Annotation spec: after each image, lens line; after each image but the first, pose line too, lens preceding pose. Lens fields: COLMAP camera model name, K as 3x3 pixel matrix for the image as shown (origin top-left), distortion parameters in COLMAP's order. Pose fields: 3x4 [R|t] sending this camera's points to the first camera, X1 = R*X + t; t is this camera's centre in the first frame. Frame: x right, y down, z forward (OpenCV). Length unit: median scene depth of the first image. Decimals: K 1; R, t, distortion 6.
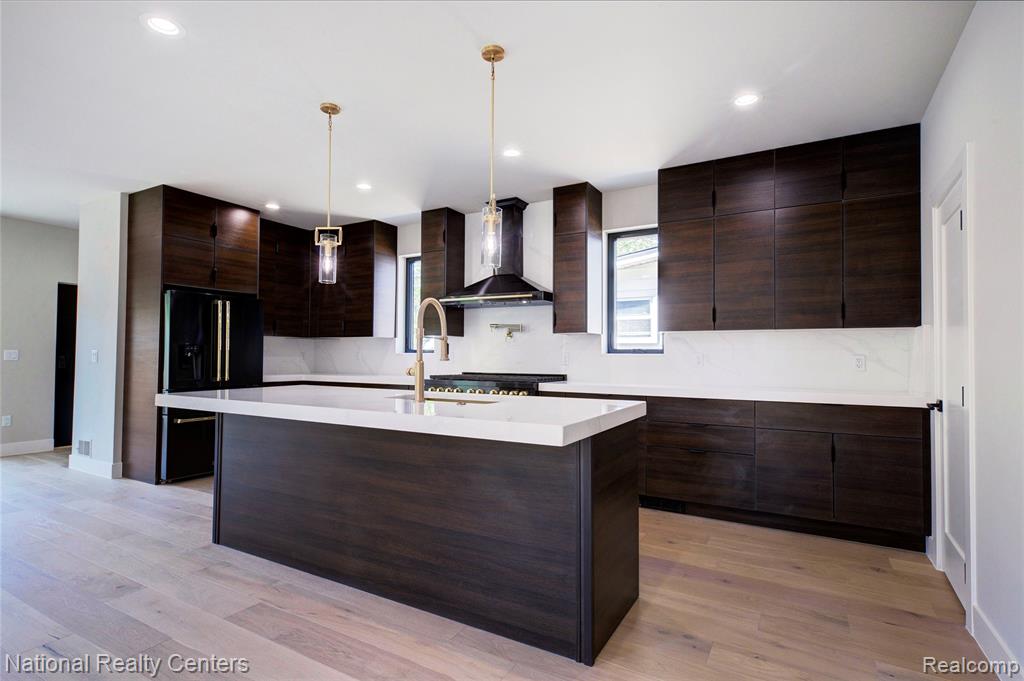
lens RADIAL K [[506.9, 0, 512.8], [0, 506.9, 344.0], [0, 0, 1]] dist [0.001071, 0.000167]
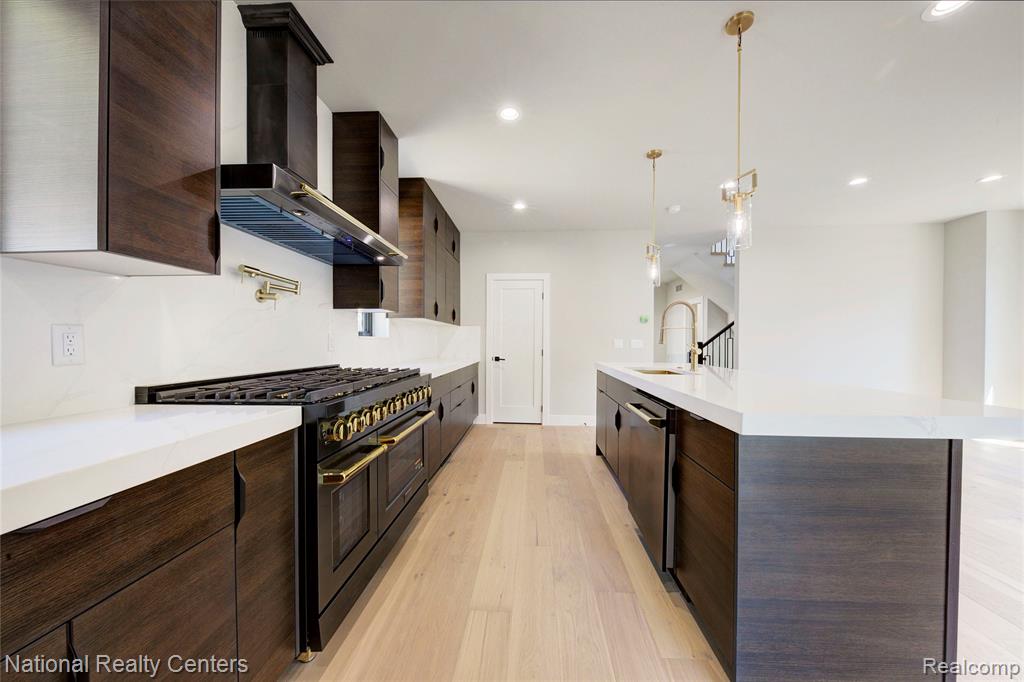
lens RADIAL K [[358.7, 0, 513.3], [0, 358.7, 345.8], [0, 0, 1]] dist [0.013126, -0.008714]
pose [[-0.446285, -0.013920, 0.894783, -0.438761], [-0.024714, 0.999689, 0.003225, 0.024054], [-0.894550, -0.020674, -0.446490, 0.984561]]
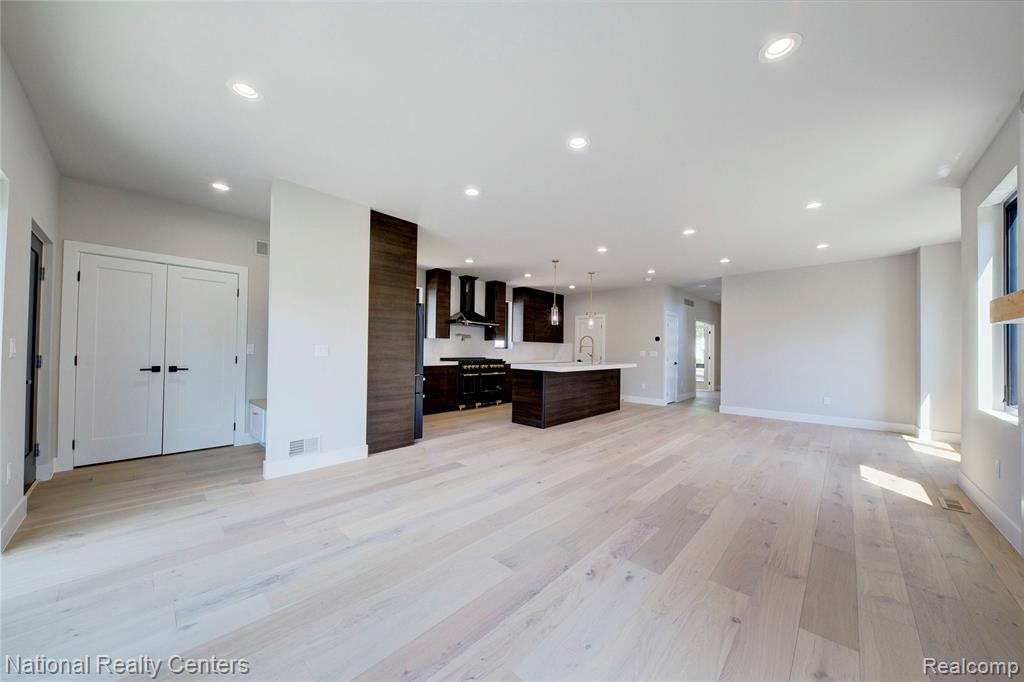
lens RADIAL K [[358.7, 0, 513.3], [0, 358.7, 345.8], [0, 0, 1]] dist [0.013126, -0.008714]
pose [[0.230118, 0.009507, 0.973116, -1.455731], [-0.037018, 0.999314, -0.001009, 0.001832], [-0.972458, -0.035790, 0.230313, 0.480805]]
